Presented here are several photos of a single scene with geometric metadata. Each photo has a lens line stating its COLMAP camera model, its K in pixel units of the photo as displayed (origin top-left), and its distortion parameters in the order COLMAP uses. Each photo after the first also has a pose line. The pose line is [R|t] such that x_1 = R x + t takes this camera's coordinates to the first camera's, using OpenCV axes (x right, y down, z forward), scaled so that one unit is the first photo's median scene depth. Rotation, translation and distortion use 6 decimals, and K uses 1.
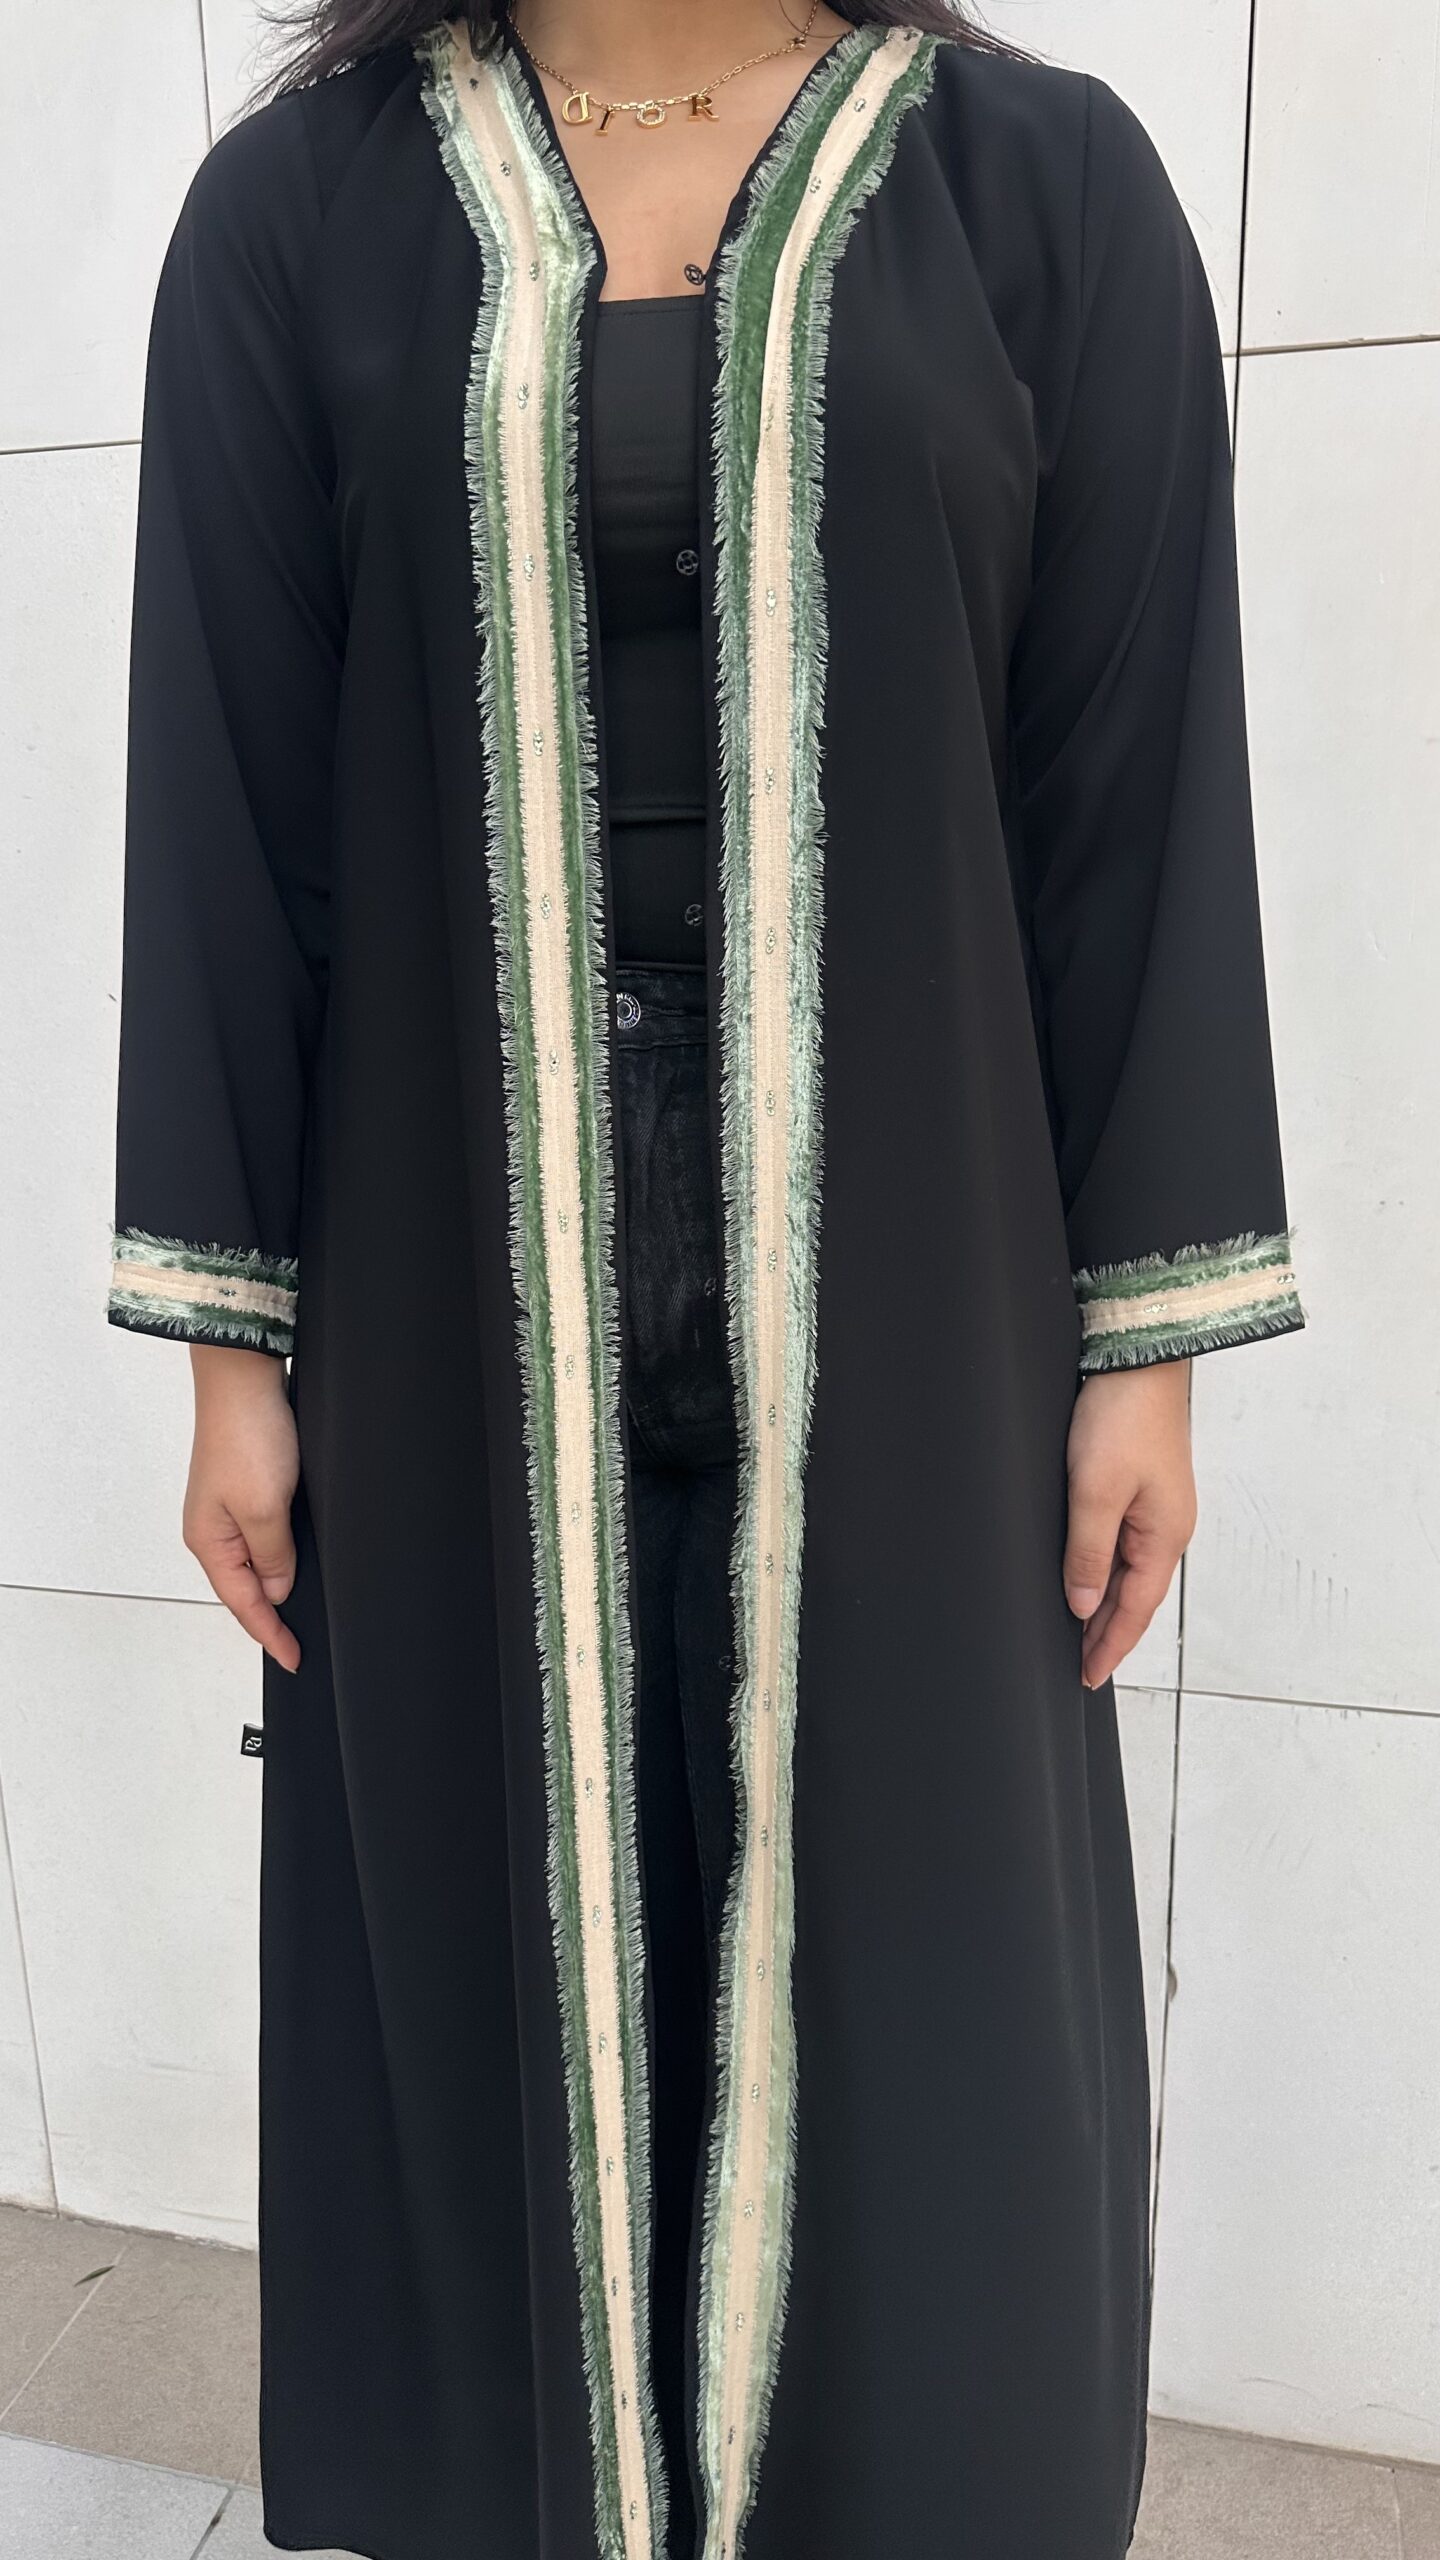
lens RADIAL K [[1766.8, 0, 720.0], [0, 1766.8, 1280.0], [0, 0, 1]] dist [0.002995, -0.001821]
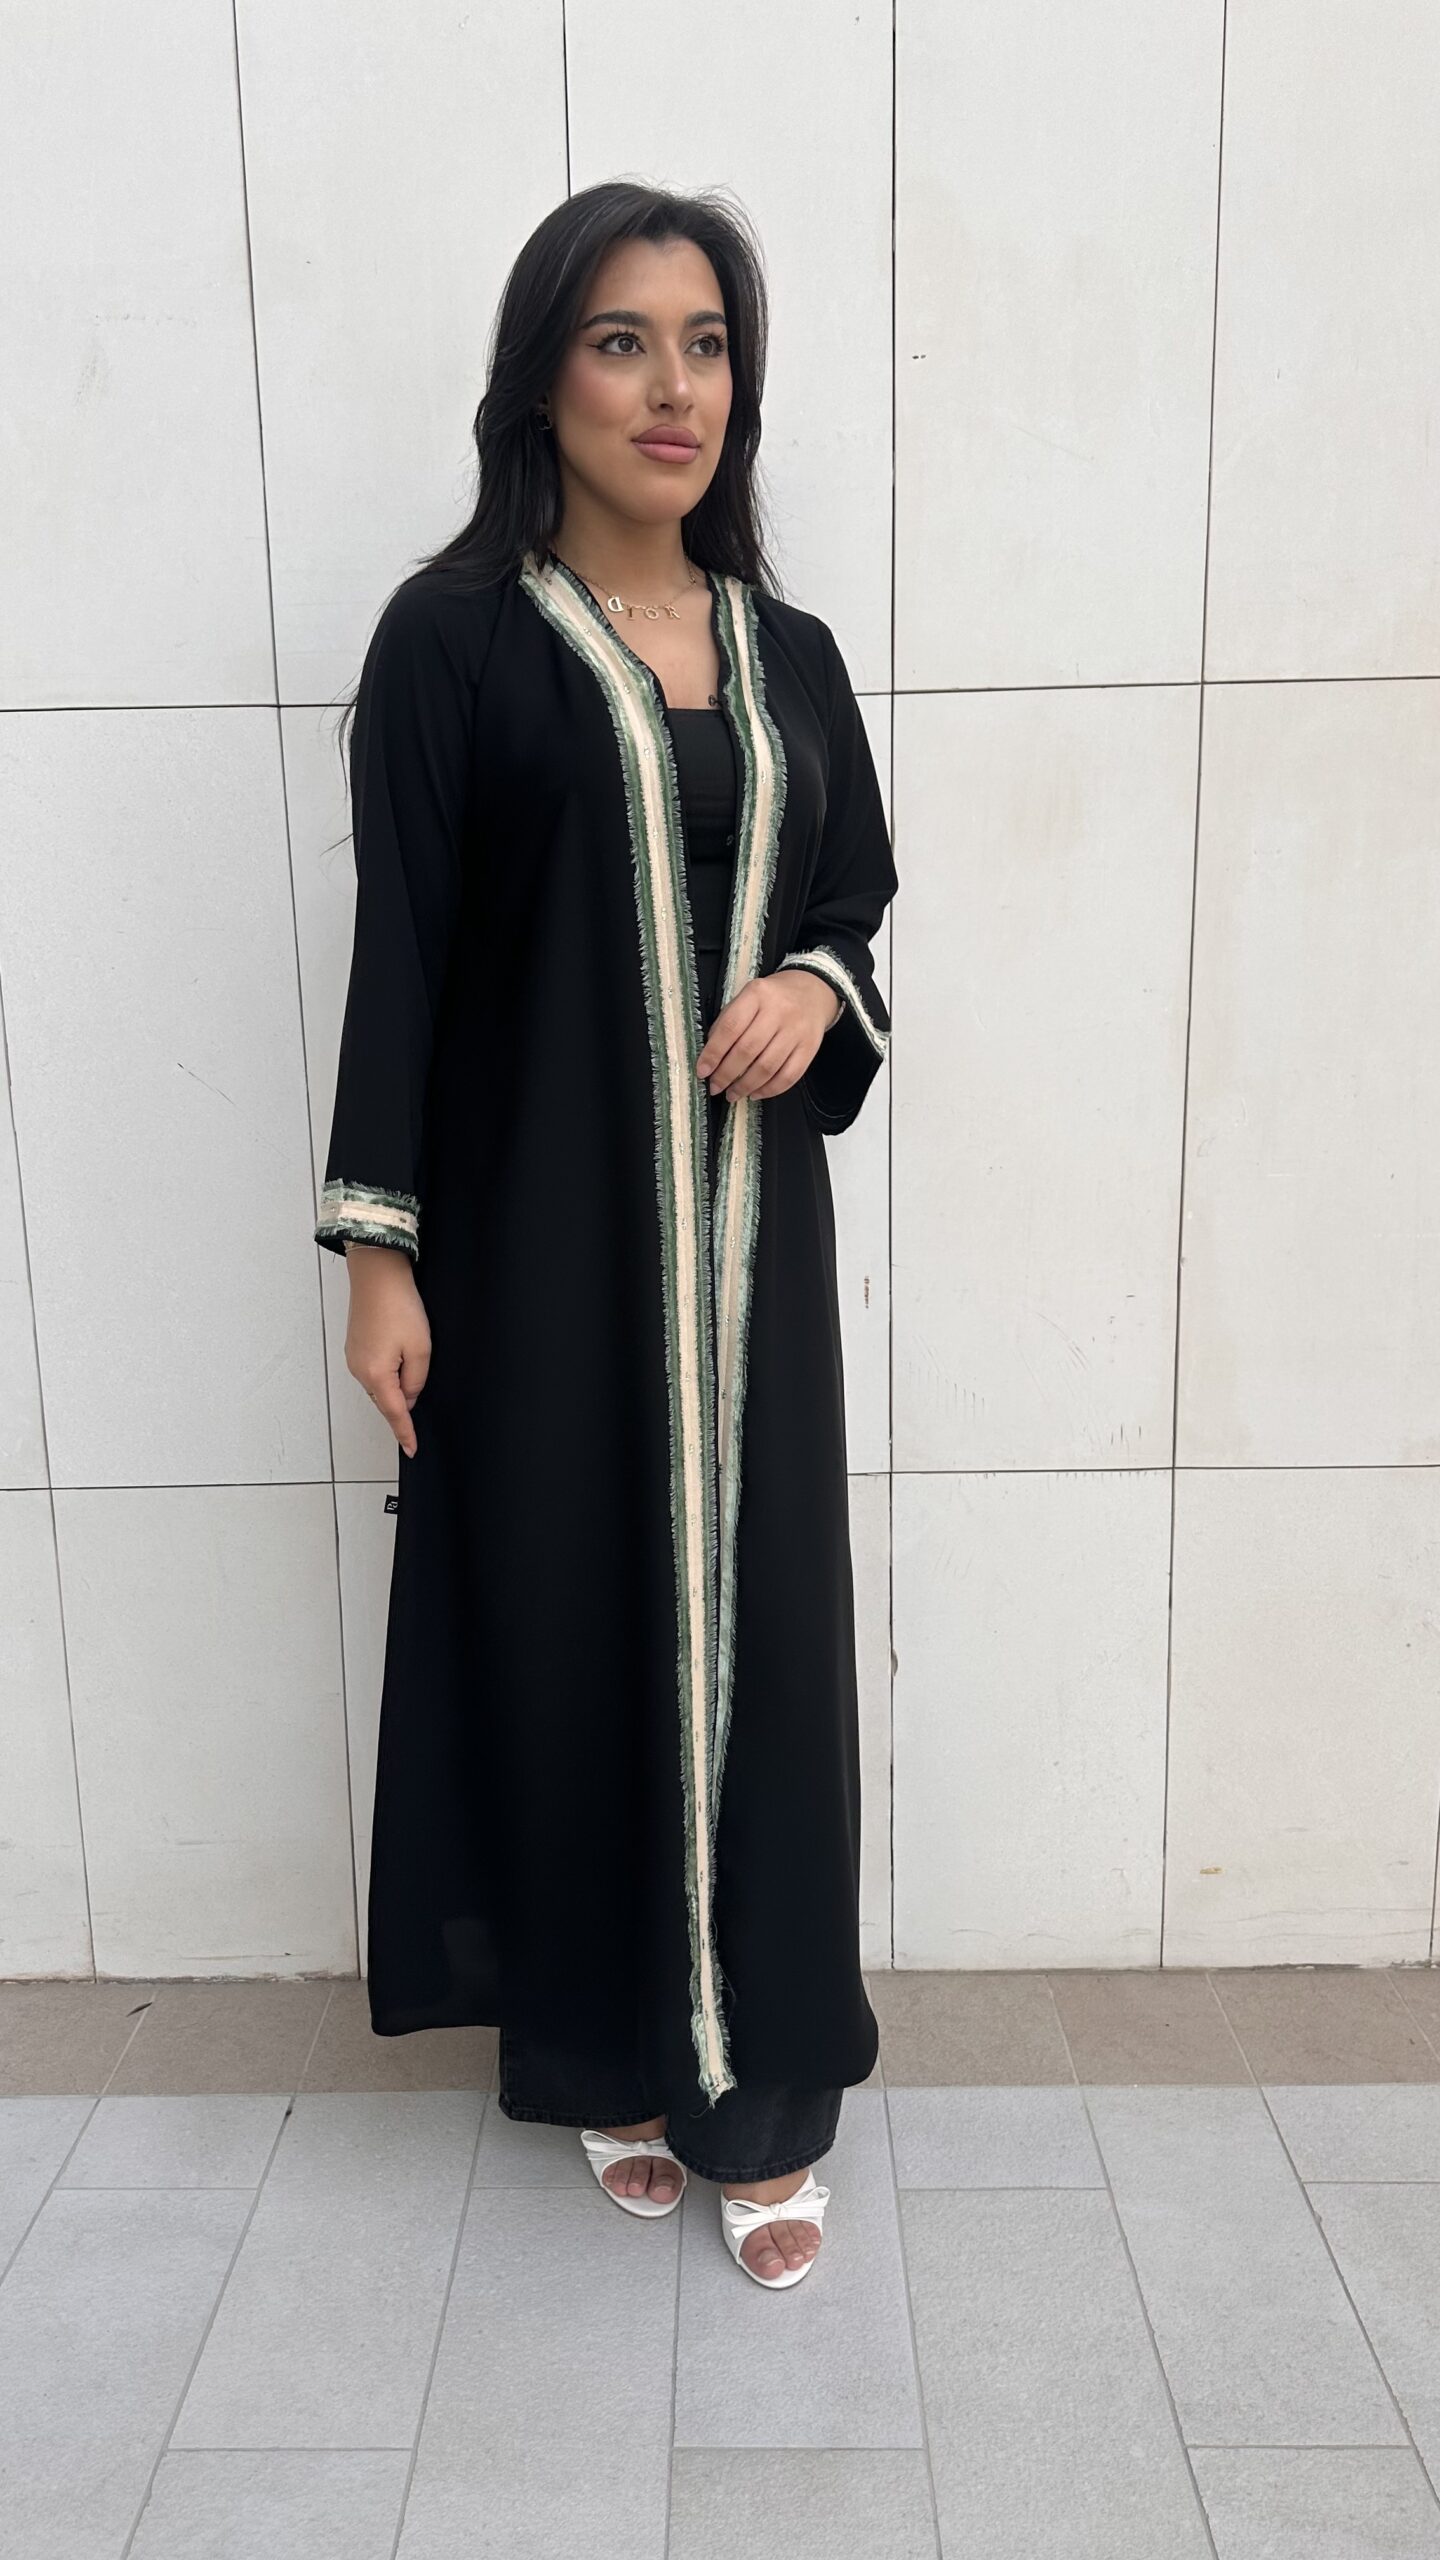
lens RADIAL K [[1766.8, 0, 720.0], [0, 1766.8, 1280.0], [0, 0, 1]] dist [0.002995, -0.001821]
pose [[0.951642, -0.042146, 0.304304, -0.669397], [0.059964, 0.996975, -0.049443, 0.219398], [-0.301300, 0.065300, 0.951291, -0.914997]]
